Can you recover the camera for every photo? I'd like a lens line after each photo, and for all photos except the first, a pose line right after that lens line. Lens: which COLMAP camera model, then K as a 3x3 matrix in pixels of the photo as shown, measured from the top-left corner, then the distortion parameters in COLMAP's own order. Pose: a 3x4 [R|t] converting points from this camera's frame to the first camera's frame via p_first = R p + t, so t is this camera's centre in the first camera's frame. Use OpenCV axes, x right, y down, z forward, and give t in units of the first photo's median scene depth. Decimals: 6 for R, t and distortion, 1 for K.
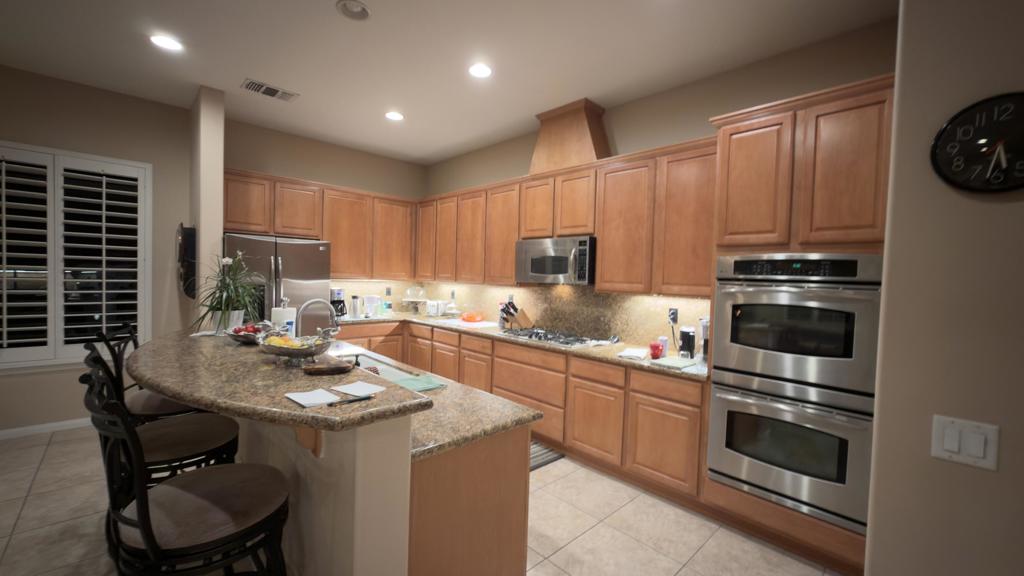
lens RADIAL K [[407.7, 0, 512.0], [0, 407.7, 288.0], [0, 0, 1]] dist [-0.000103, 0.000412]
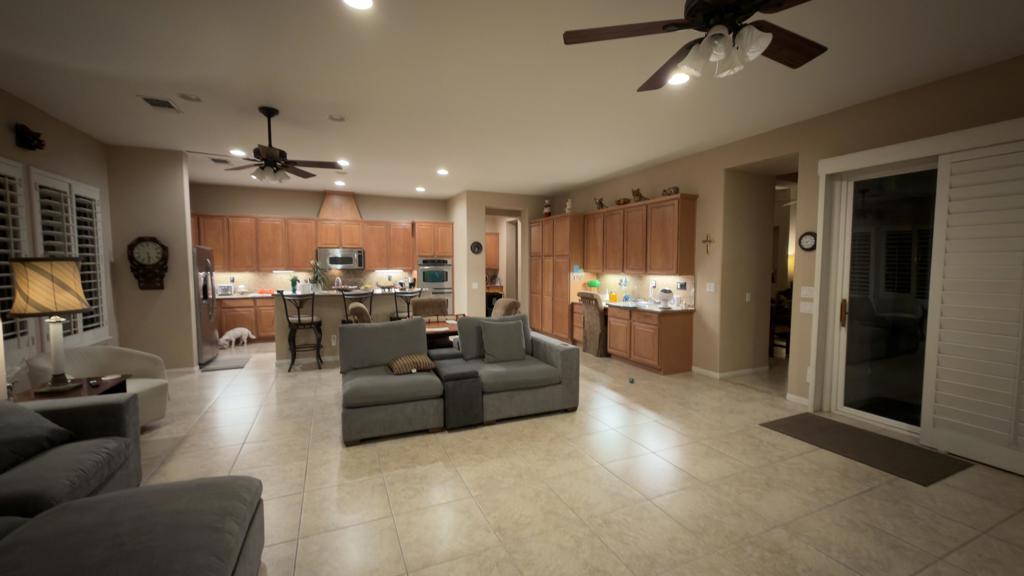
lens RADIAL K [[407.7, 0, 512.0], [0, 407.7, 288.0], [0, 0, 1]] dist [-0.000103, 0.000412]
pose [[0.339715, -0.085116, 0.936669, -1.724961], [0.037183, 0.996333, 0.077052, -0.043598], [-0.939793, 0.008652, 0.341635, -0.669840]]
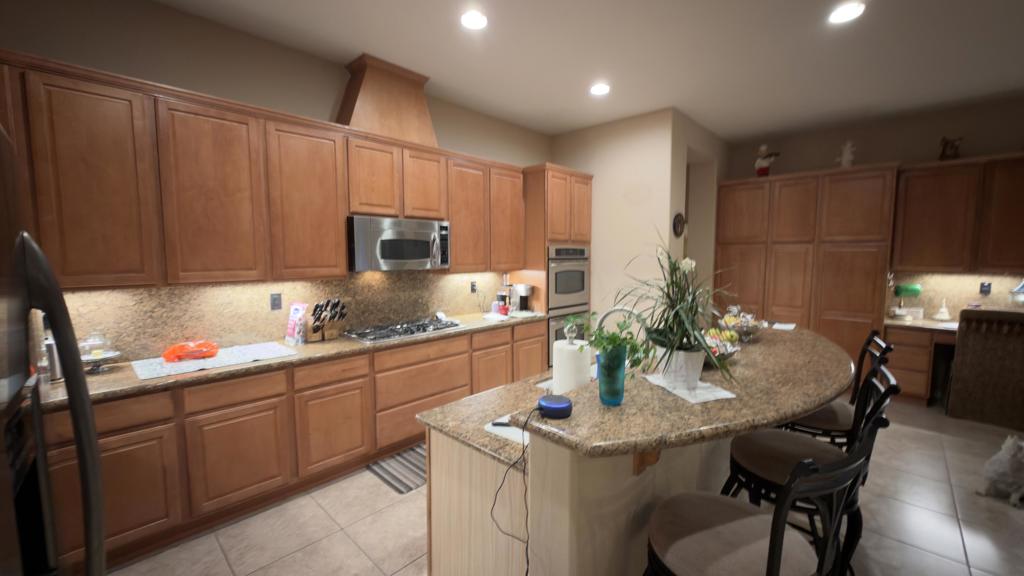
lens RADIAL K [[407.7, 0, 512.0], [0, 407.7, 288.0], [0, 0, 1]] dist [-0.000103, 0.000412]
pose [[-0.052050, -0.106934, 0.992903, -0.808213], [0.031517, 0.993579, 0.108659, -0.060977], [-0.998147, 0.036949, -0.048346, 0.816002]]
